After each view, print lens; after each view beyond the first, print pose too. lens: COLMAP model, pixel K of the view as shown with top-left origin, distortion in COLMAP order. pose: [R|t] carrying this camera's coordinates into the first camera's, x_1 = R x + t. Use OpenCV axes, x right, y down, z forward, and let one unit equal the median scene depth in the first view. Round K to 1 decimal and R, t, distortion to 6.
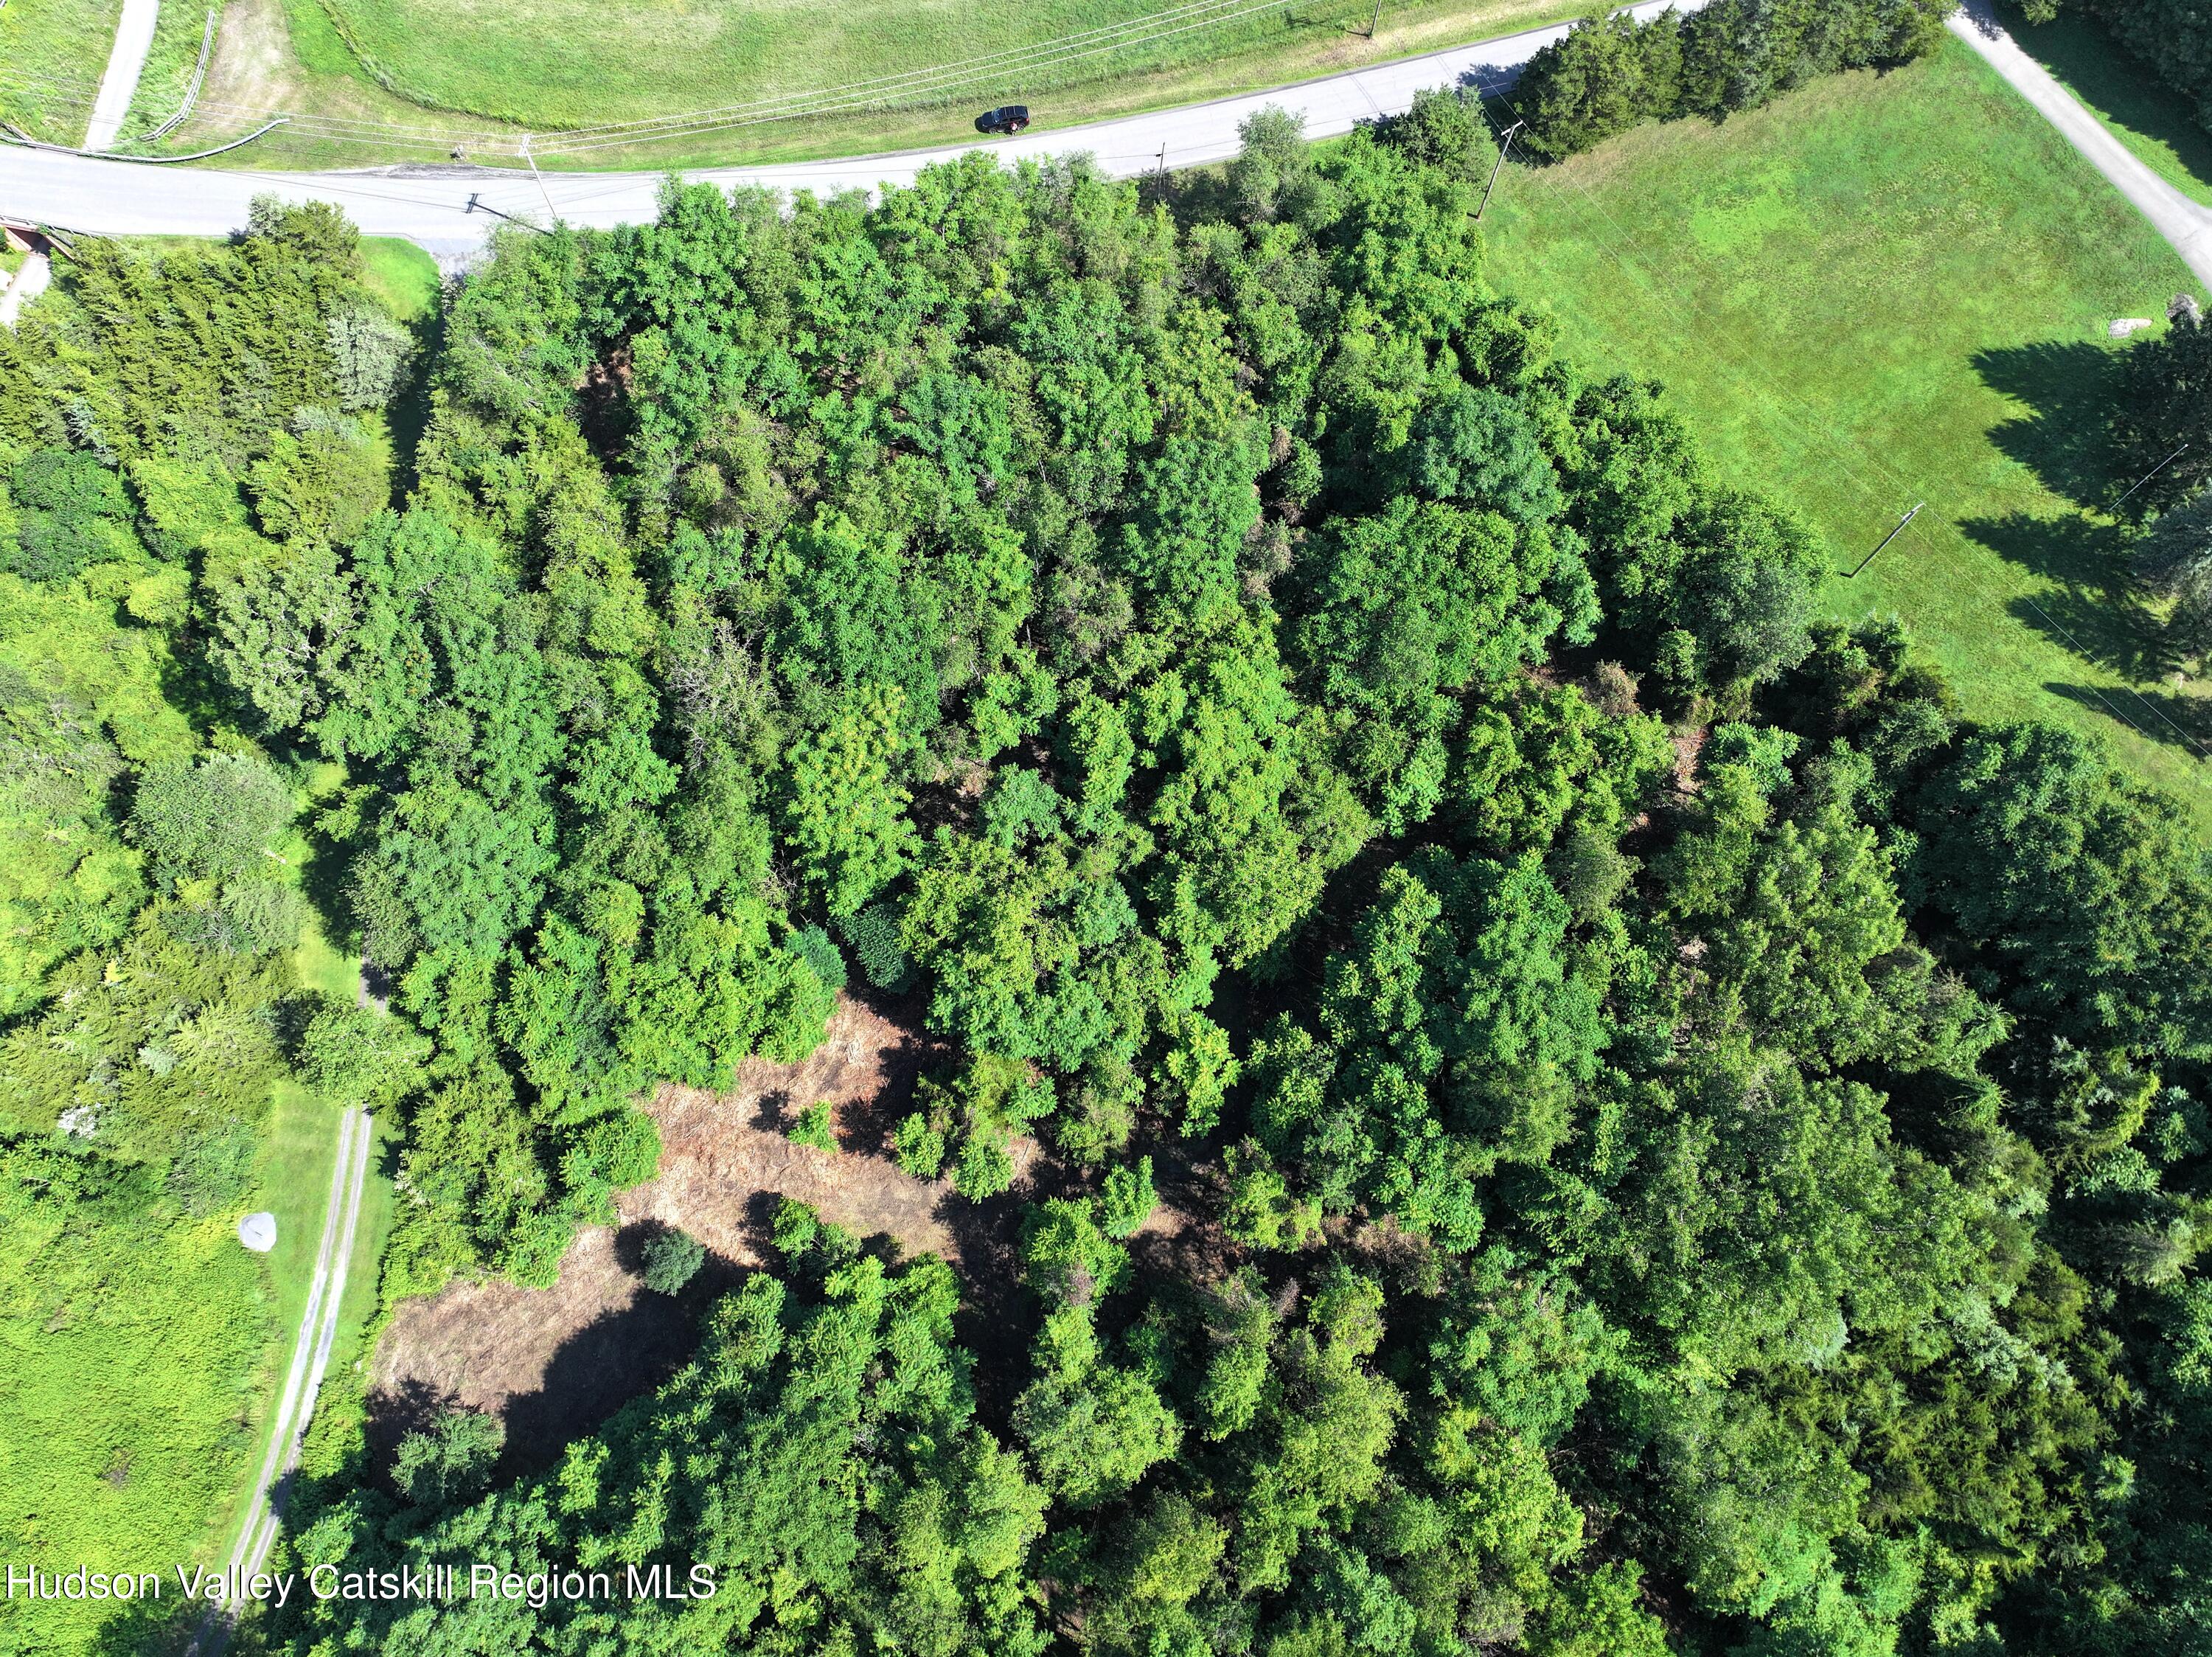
lens RADIAL K [[1554.1, 0, 1115.3], [0, 1554.1, 828.6], [0, 0, 1]] dist [-0.004044, 0.020622]
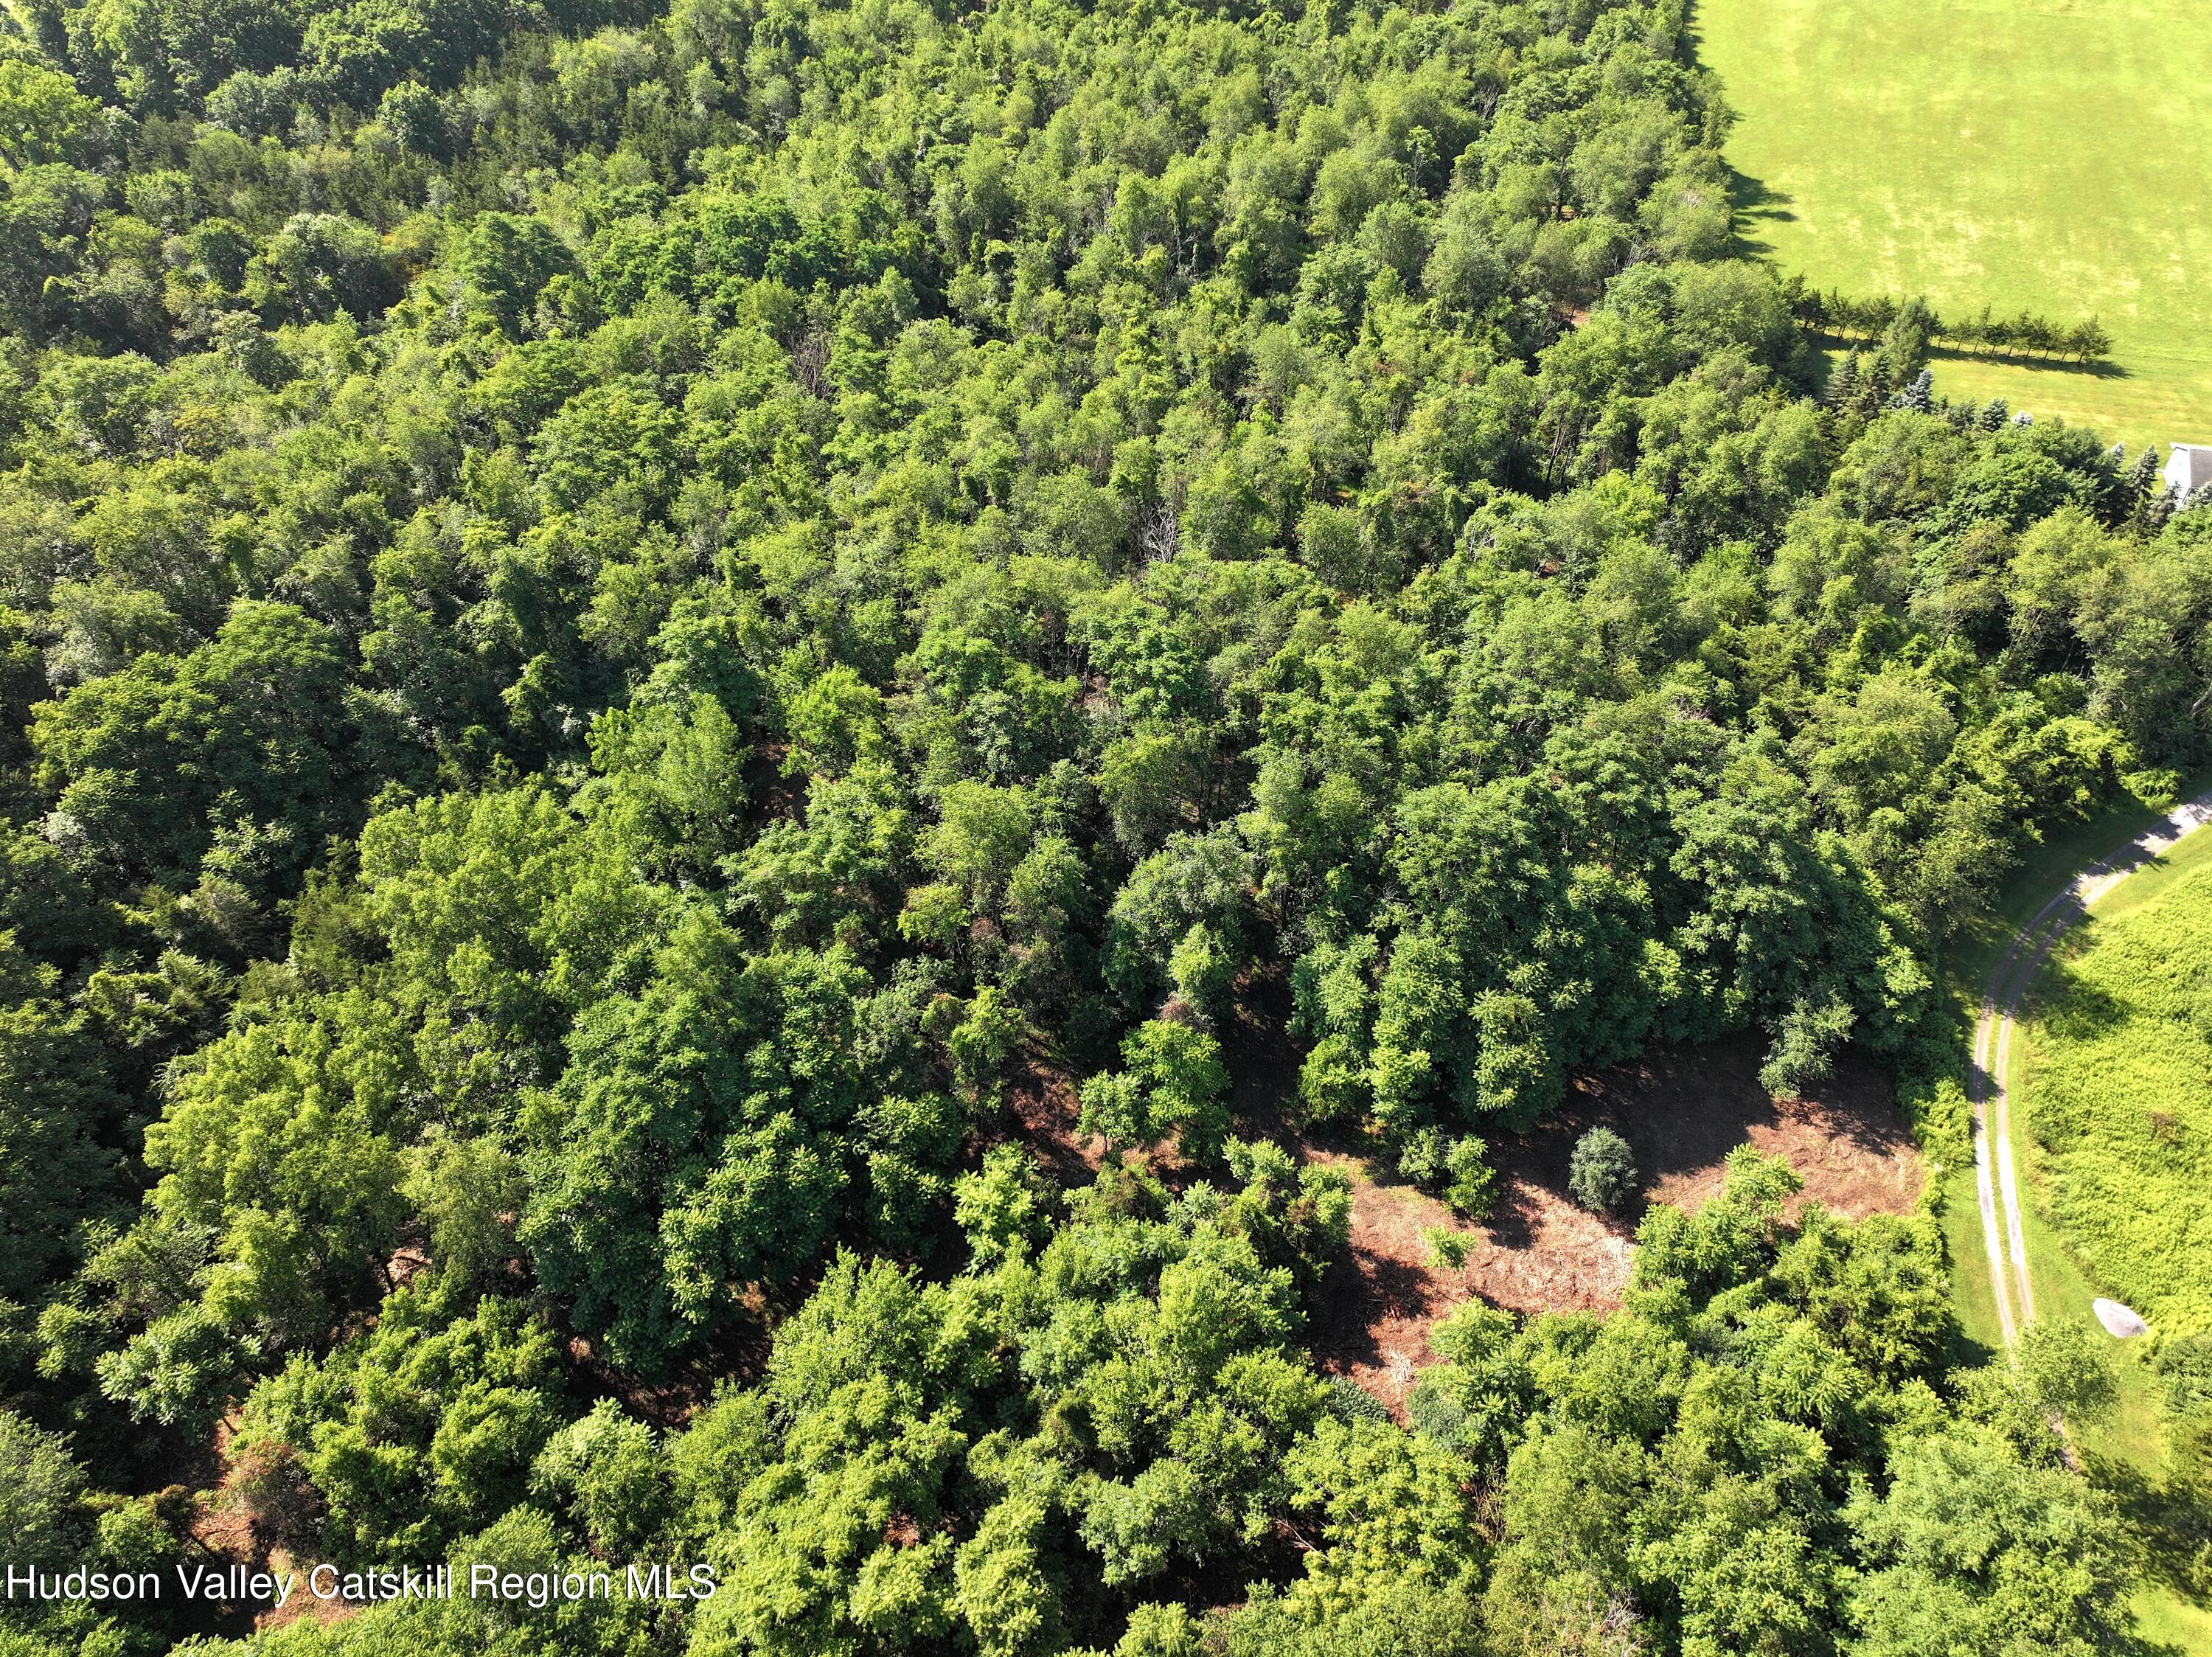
lens RADIAL K [[1554.1, 0, 1111.7], [0, 1554.1, 815.3], [0, 0, 1]] dist [-0.004044, 0.020622]
pose [[-0.975737, -0.122448, 0.181502, -0.142349], [0.214947, -0.378055, 0.900485, -0.544394], [-0.041645, 0.917650, 0.395202, 0.457180]]
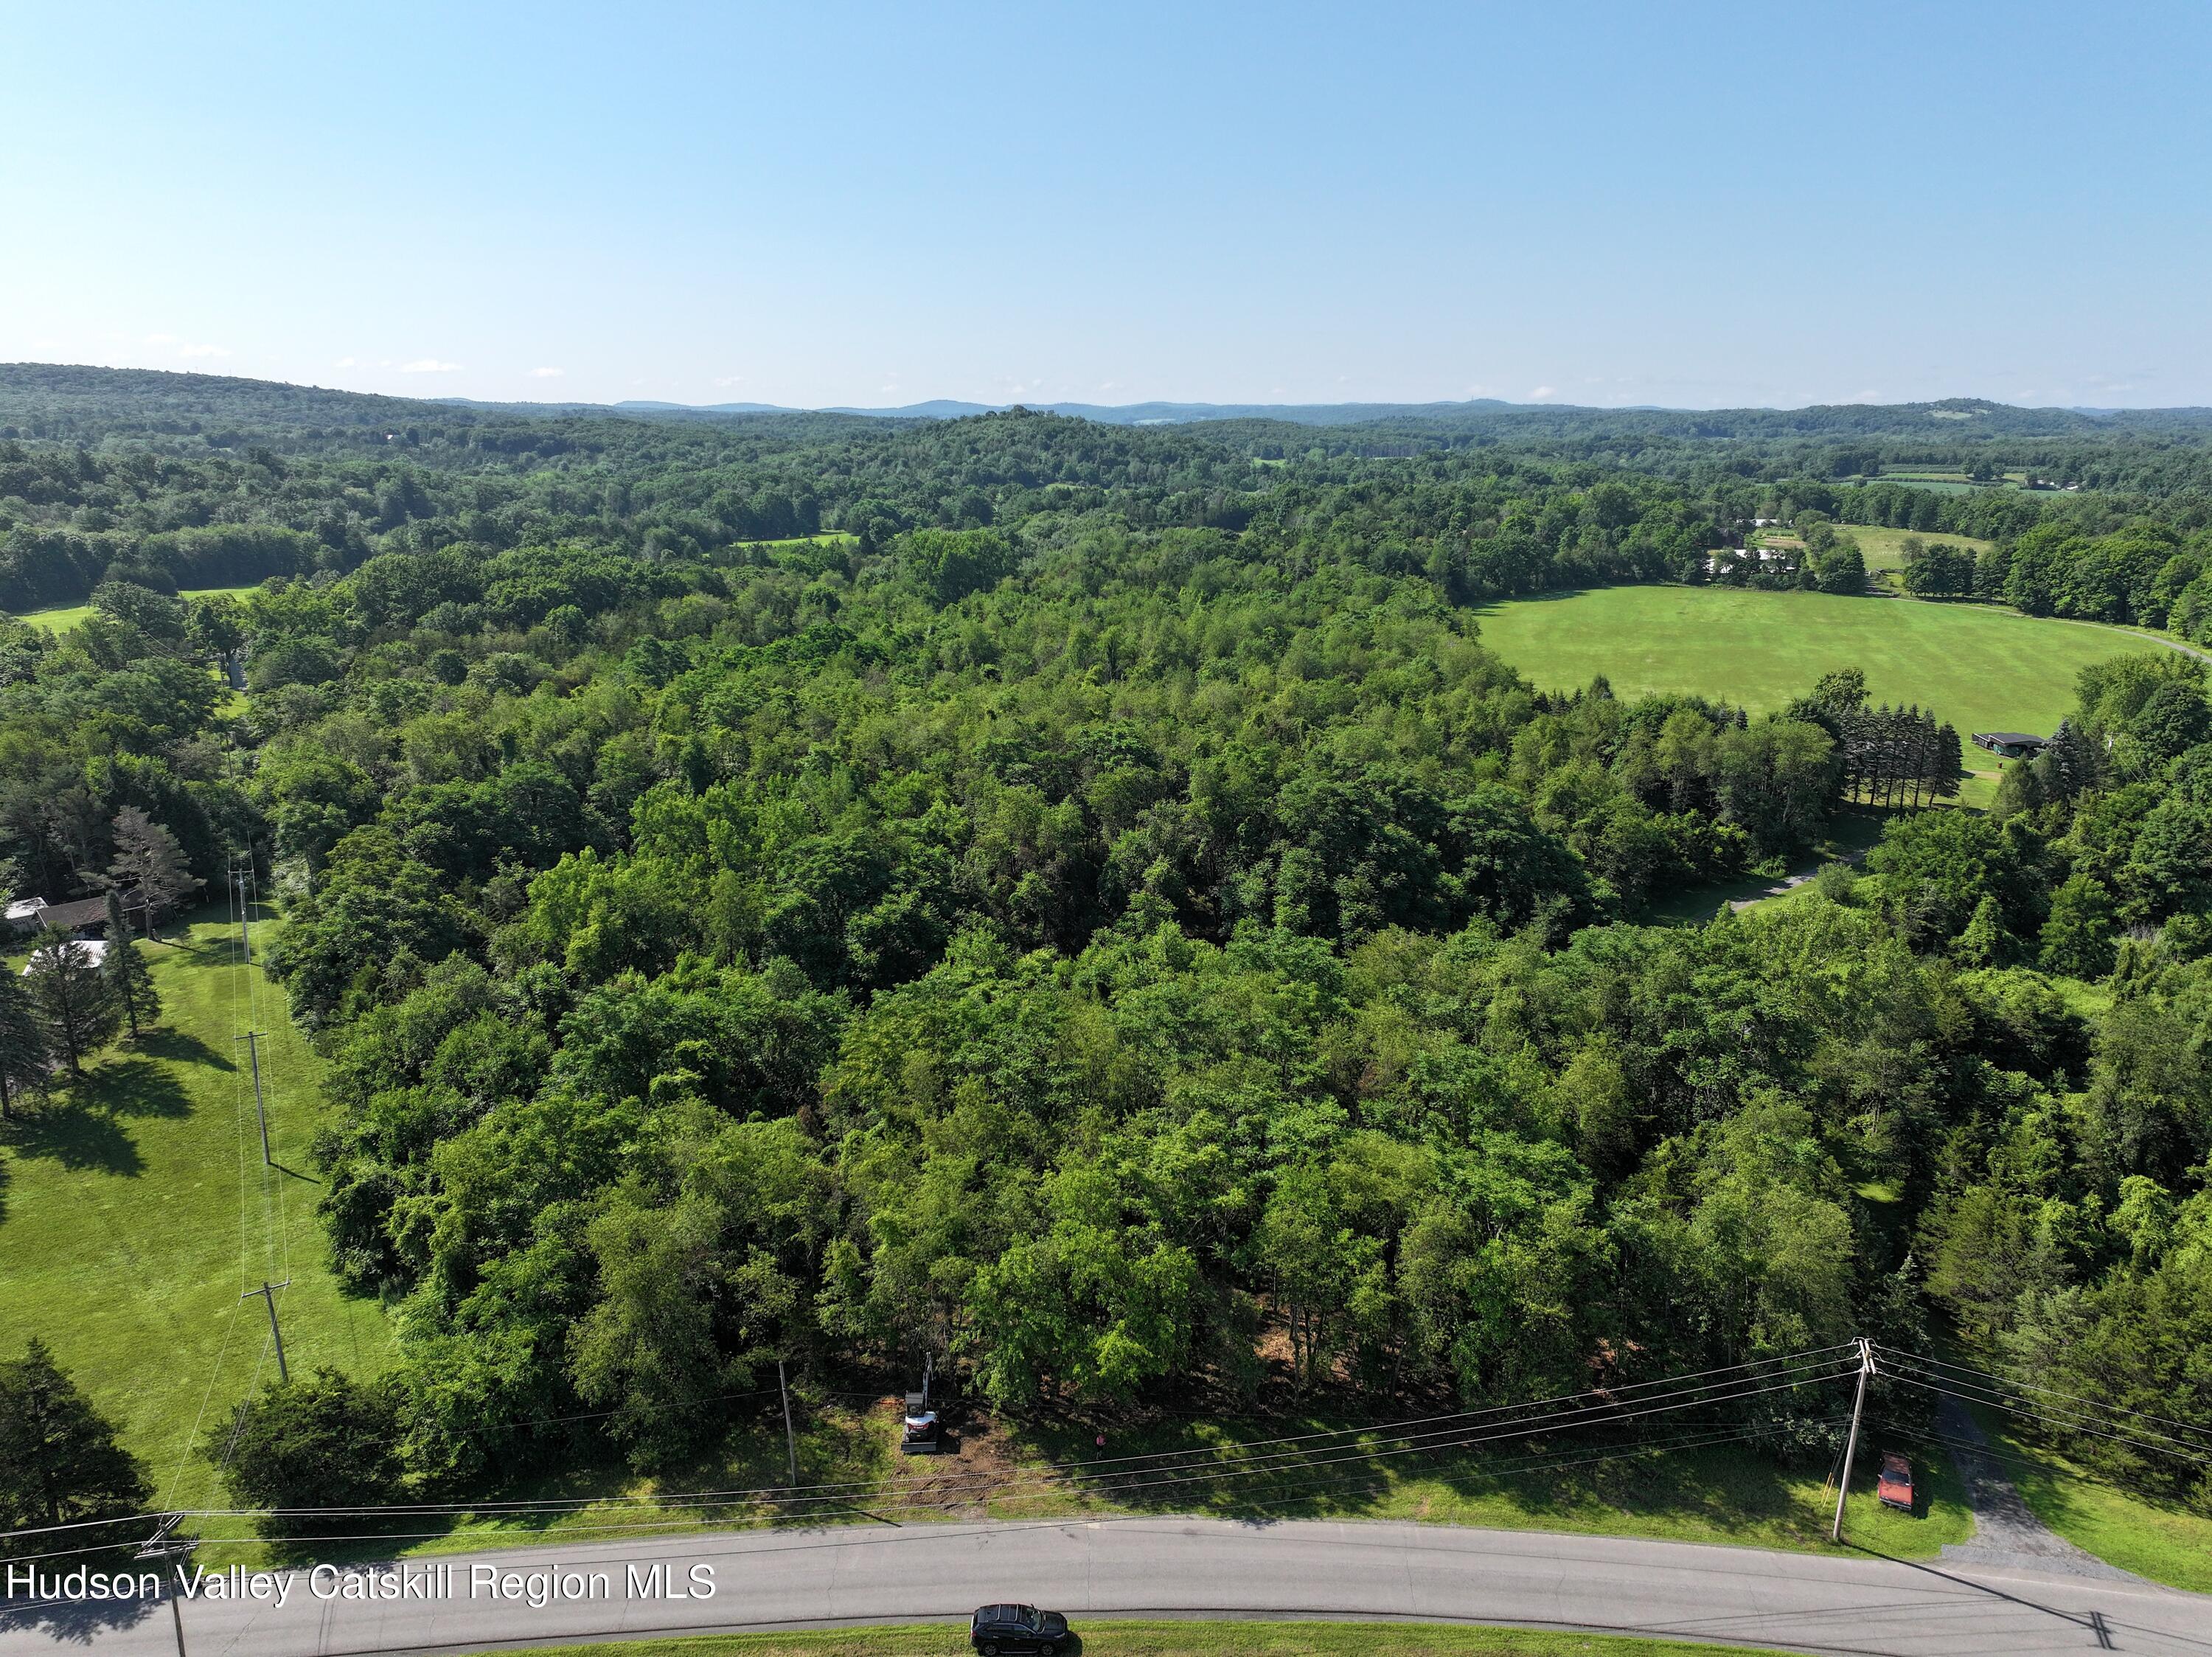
lens RADIAL K [[1554.1, 0, 1113.5], [0, 1554.1, 831.8], [0, 0, 1]] dist [-0.004044, 0.020622]
pose [[-0.988385, -0.014107, 0.151313, -0.215727], [0.150206, 0.060529, 0.986800, -1.211945], [-0.023080, 0.998067, -0.057707, 0.965581]]
